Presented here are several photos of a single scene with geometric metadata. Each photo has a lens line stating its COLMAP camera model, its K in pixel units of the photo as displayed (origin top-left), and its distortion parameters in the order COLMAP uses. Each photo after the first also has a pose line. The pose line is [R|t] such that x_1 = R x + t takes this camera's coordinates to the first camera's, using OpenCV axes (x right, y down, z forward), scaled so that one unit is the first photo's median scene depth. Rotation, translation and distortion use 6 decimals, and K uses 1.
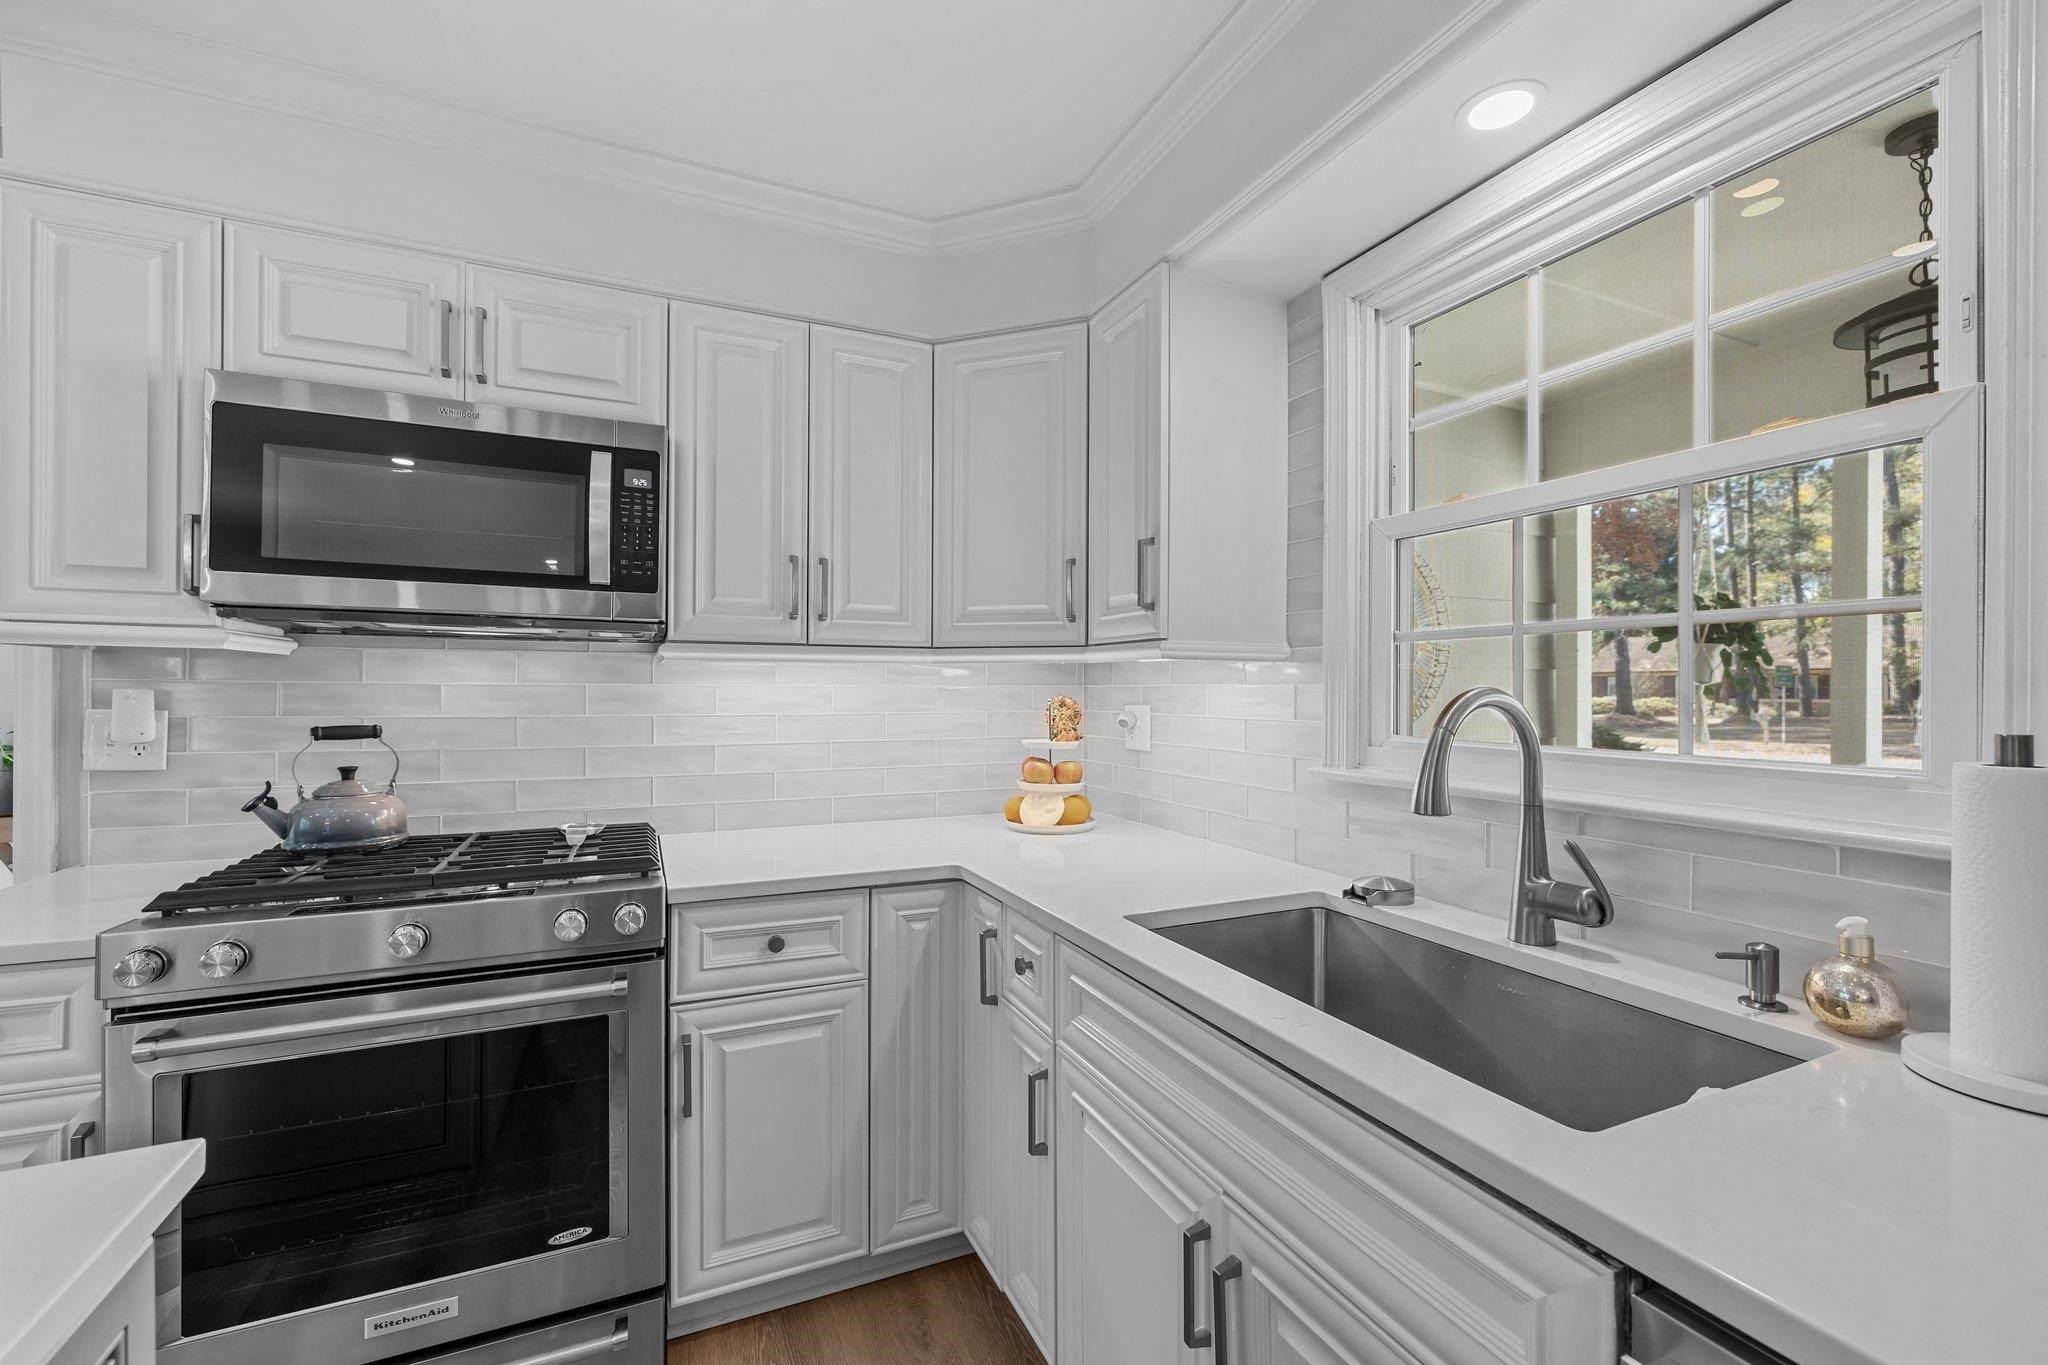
lens RADIAL K [[864.2, 0, 1021.3], [0, 864.2, 686.7], [0, 0, 1]] dist [0.005249, -0.000233]
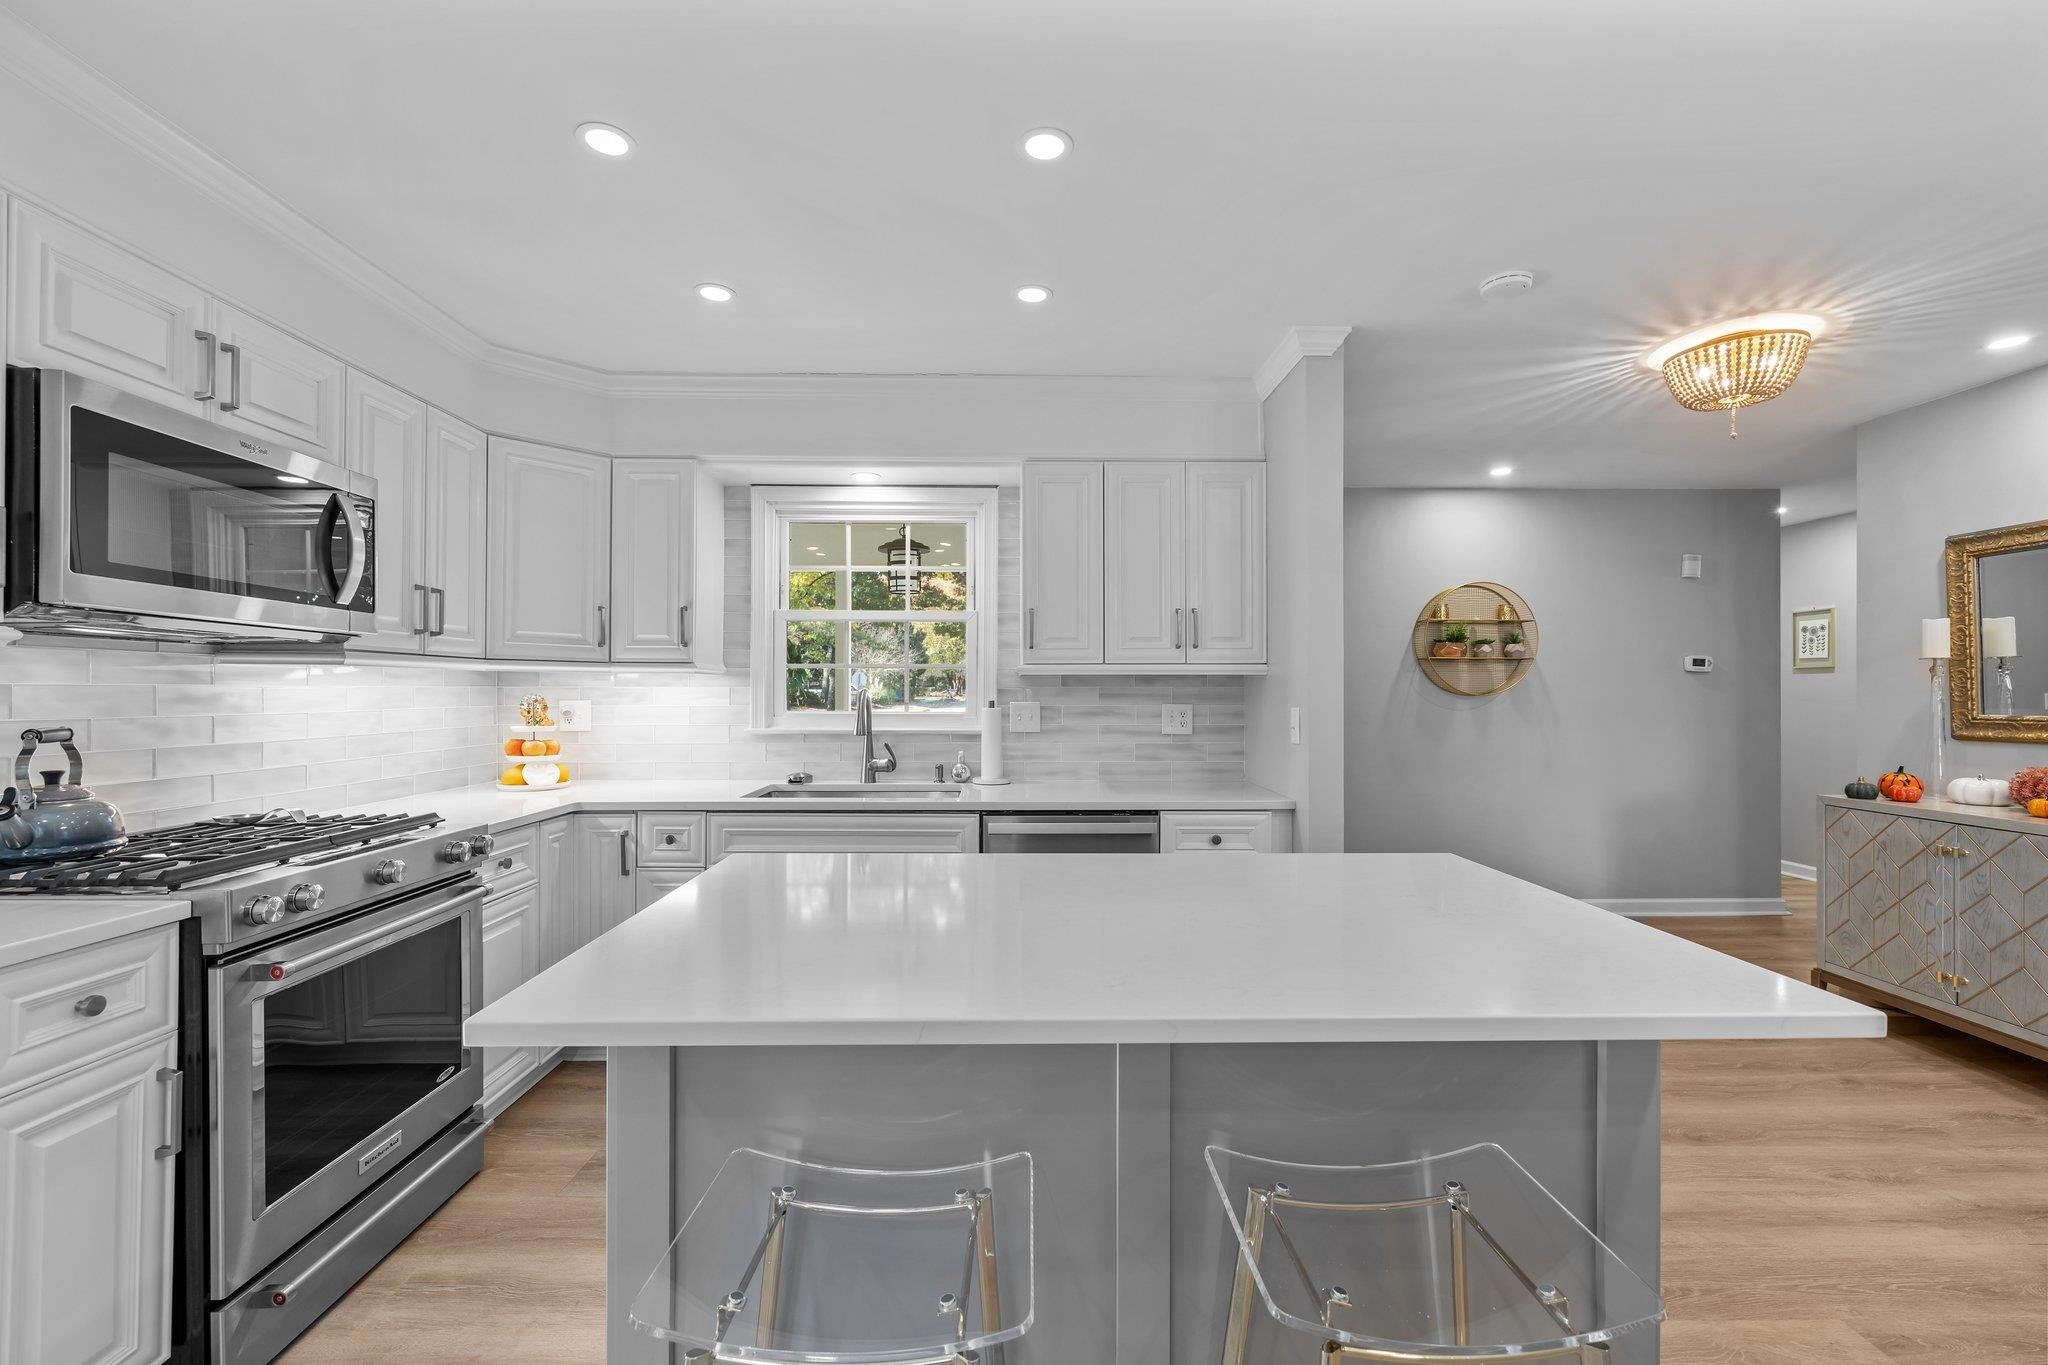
lens RADIAL K [[864.2, 0, 1021.4], [0, 864.2, 685.0], [0, 0, 1]] dist [0.005249, -0.000233]
pose [[0.388197, 0.005128, 0.921562, -1.227658], [-0.003894, 0.999985, -0.003924, -0.002596], [-0.921568, -0.002066, 0.388211, -0.351738]]
